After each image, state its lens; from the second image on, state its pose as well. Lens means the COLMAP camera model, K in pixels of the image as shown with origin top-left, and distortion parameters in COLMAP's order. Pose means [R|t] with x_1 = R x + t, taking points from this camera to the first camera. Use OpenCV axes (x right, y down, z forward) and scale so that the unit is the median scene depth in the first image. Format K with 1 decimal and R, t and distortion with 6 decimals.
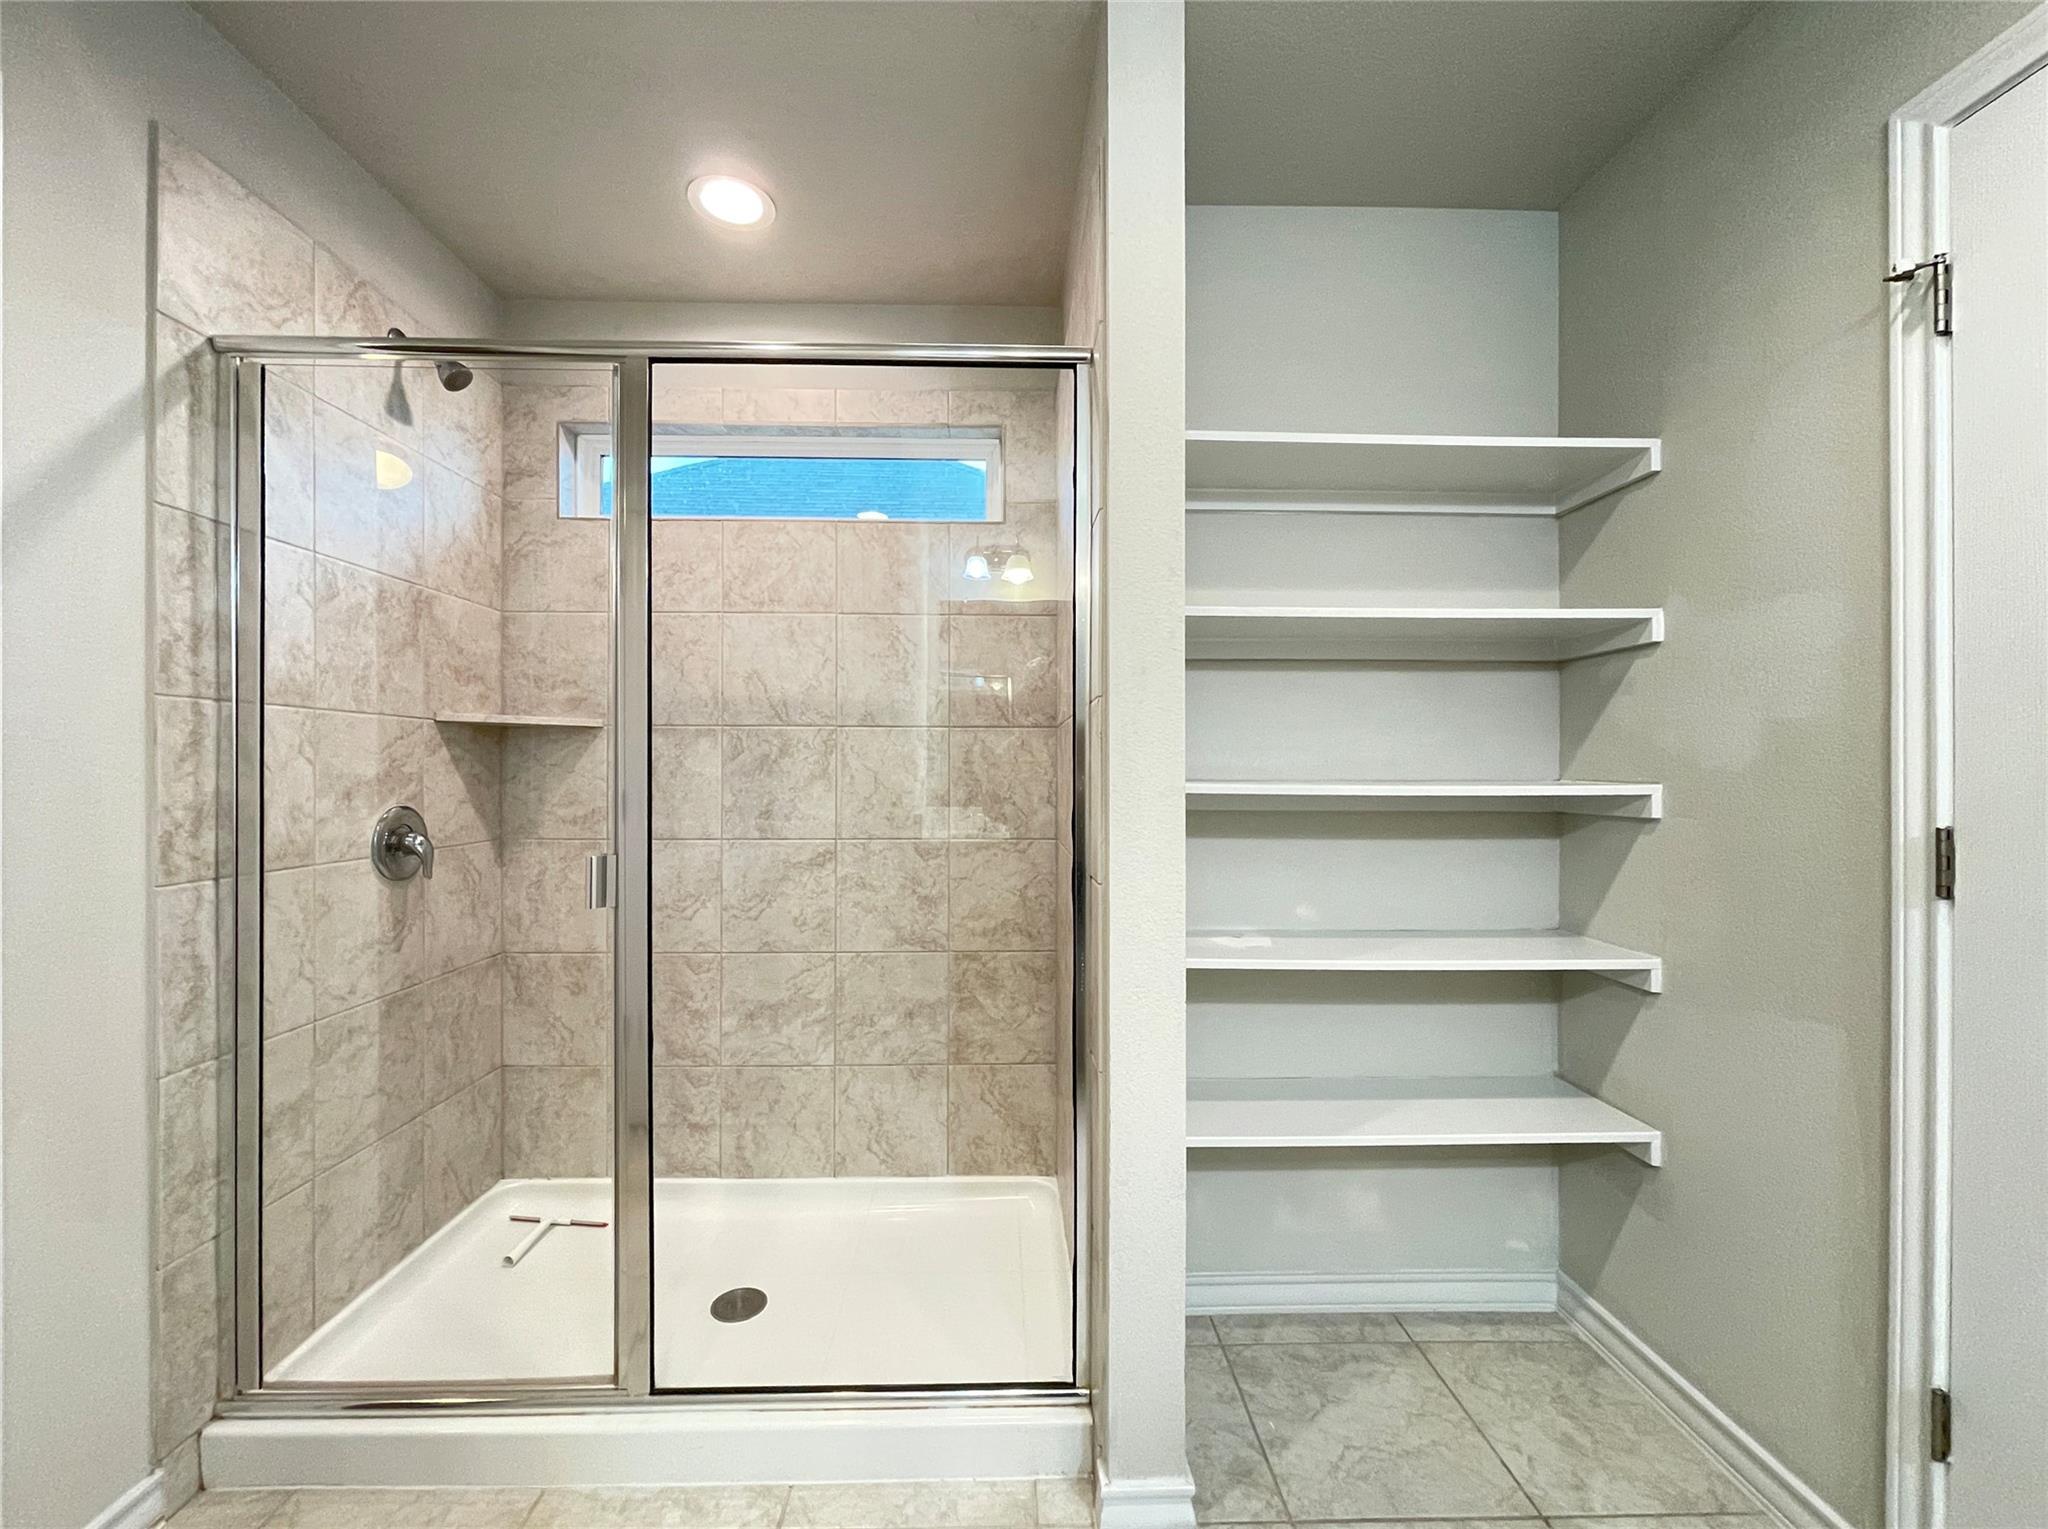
lens RADIAL K [[838.1, 0, 1018.8], [0, 838.1, 772.0], [0, 0, 1]] dist [-0.007647, 0.001877]
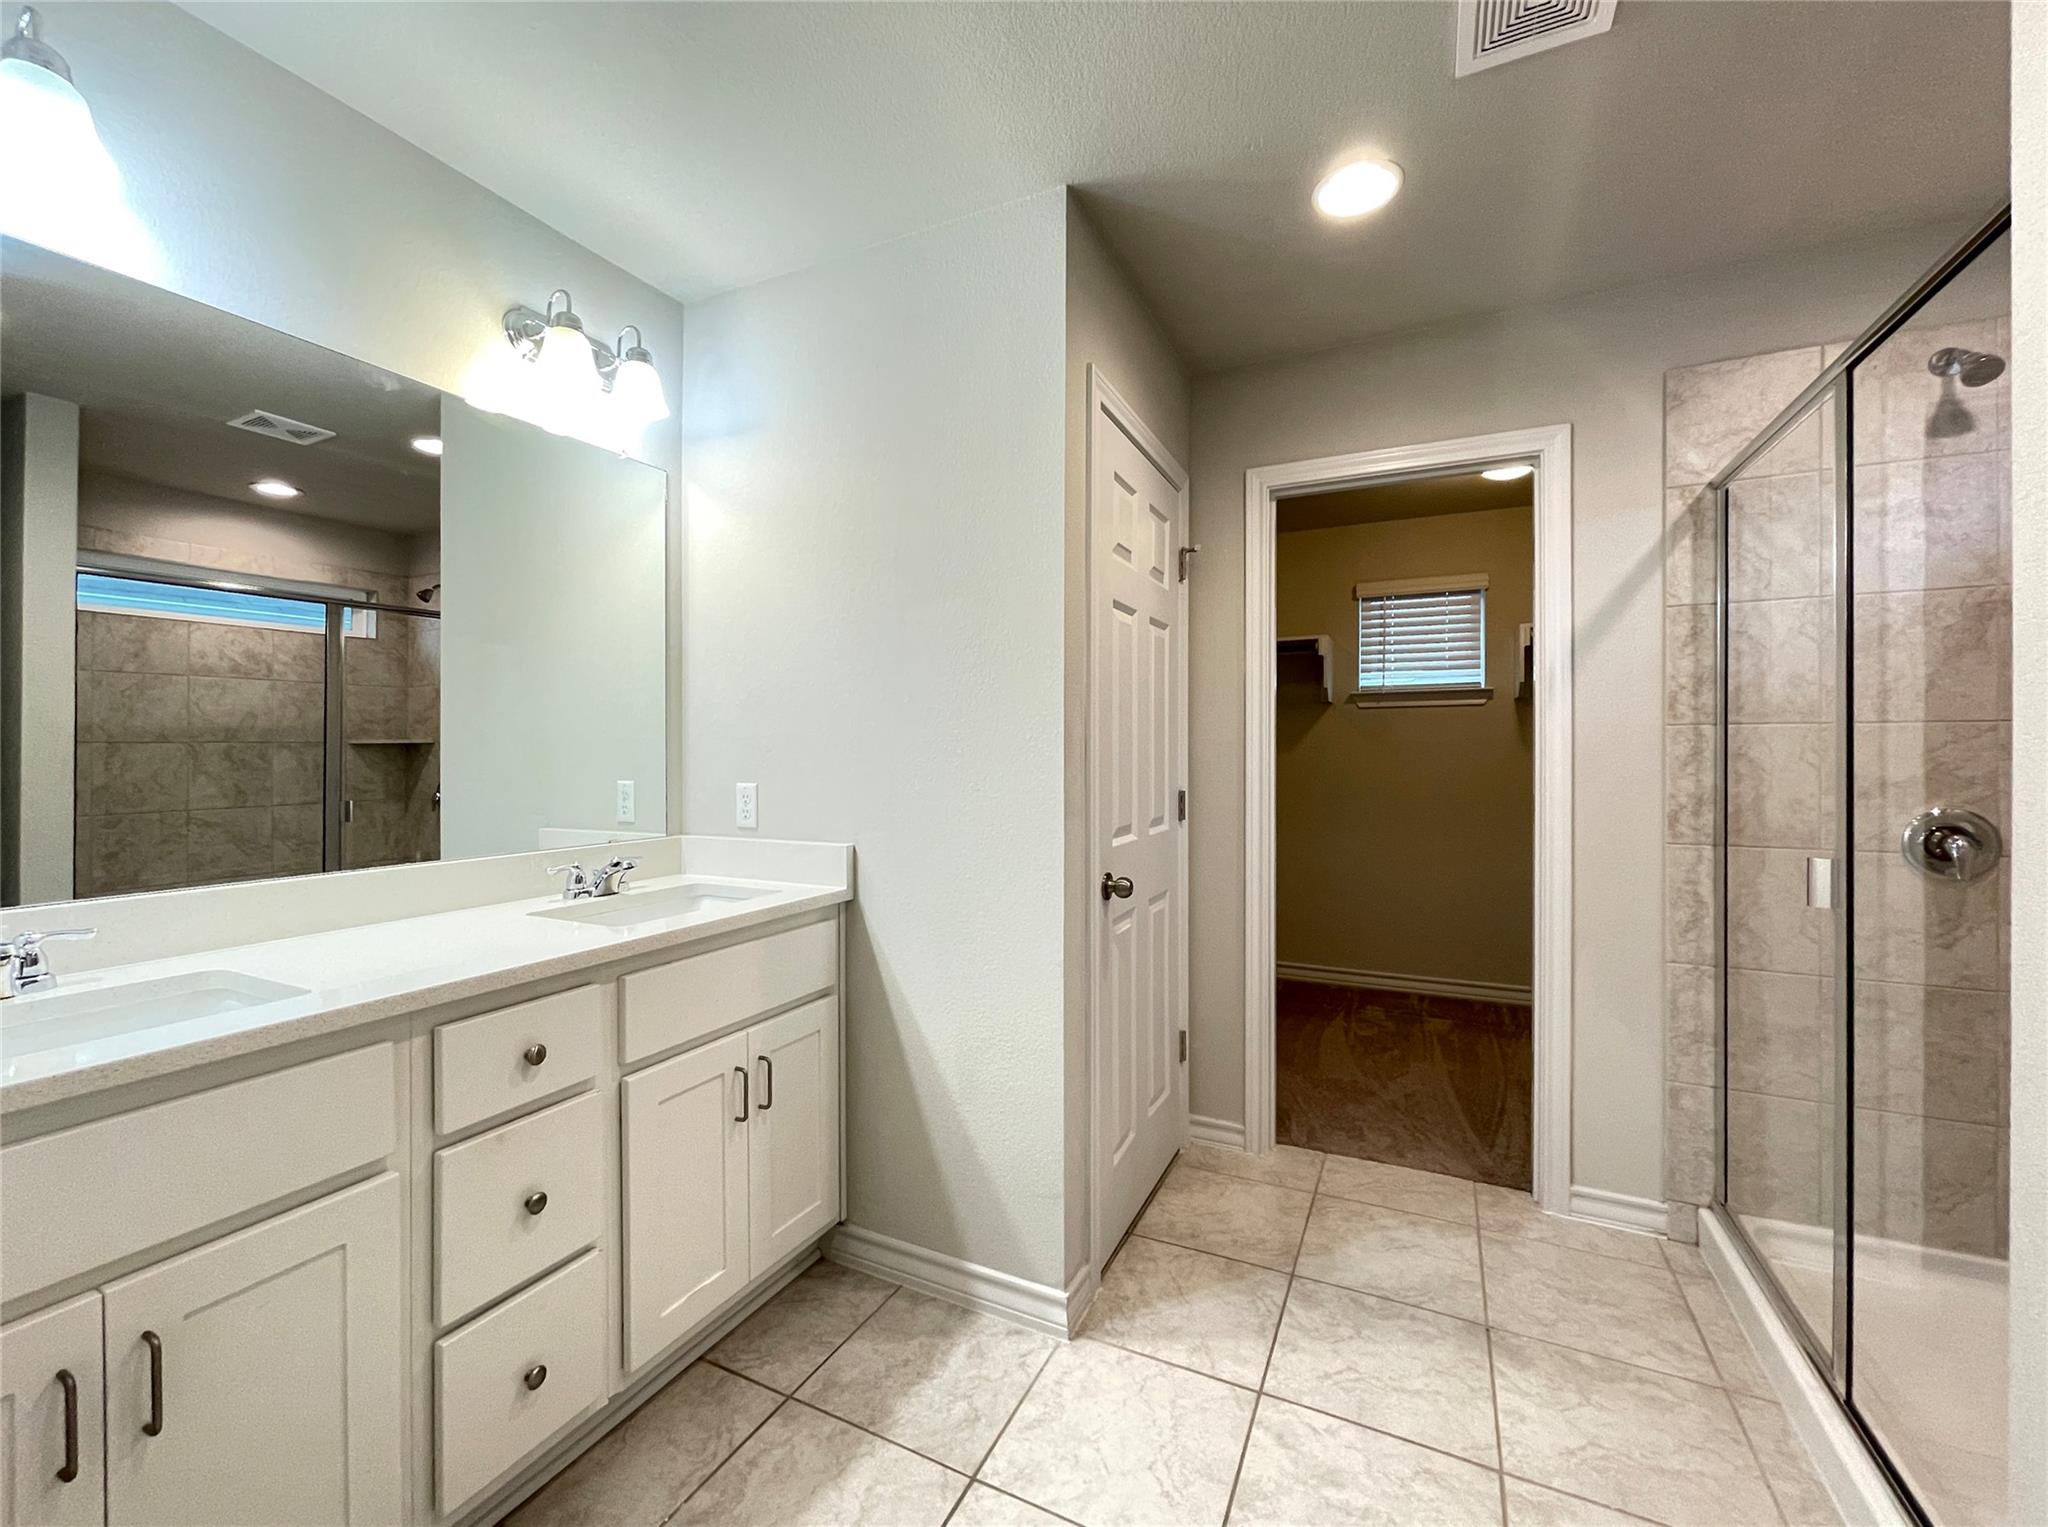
lens RADIAL K [[838.1, 0, 1030.7], [0, 838.1, 765.7], [0, 0, 1]] dist [-0.007647, 0.001877]
pose [[-0.480505, 0.005167, -0.876977, 0.944589], [-0.004272, 0.999957, 0.008232, -0.020540], [0.876982, 0.007702, -0.480462, 0.664909]]
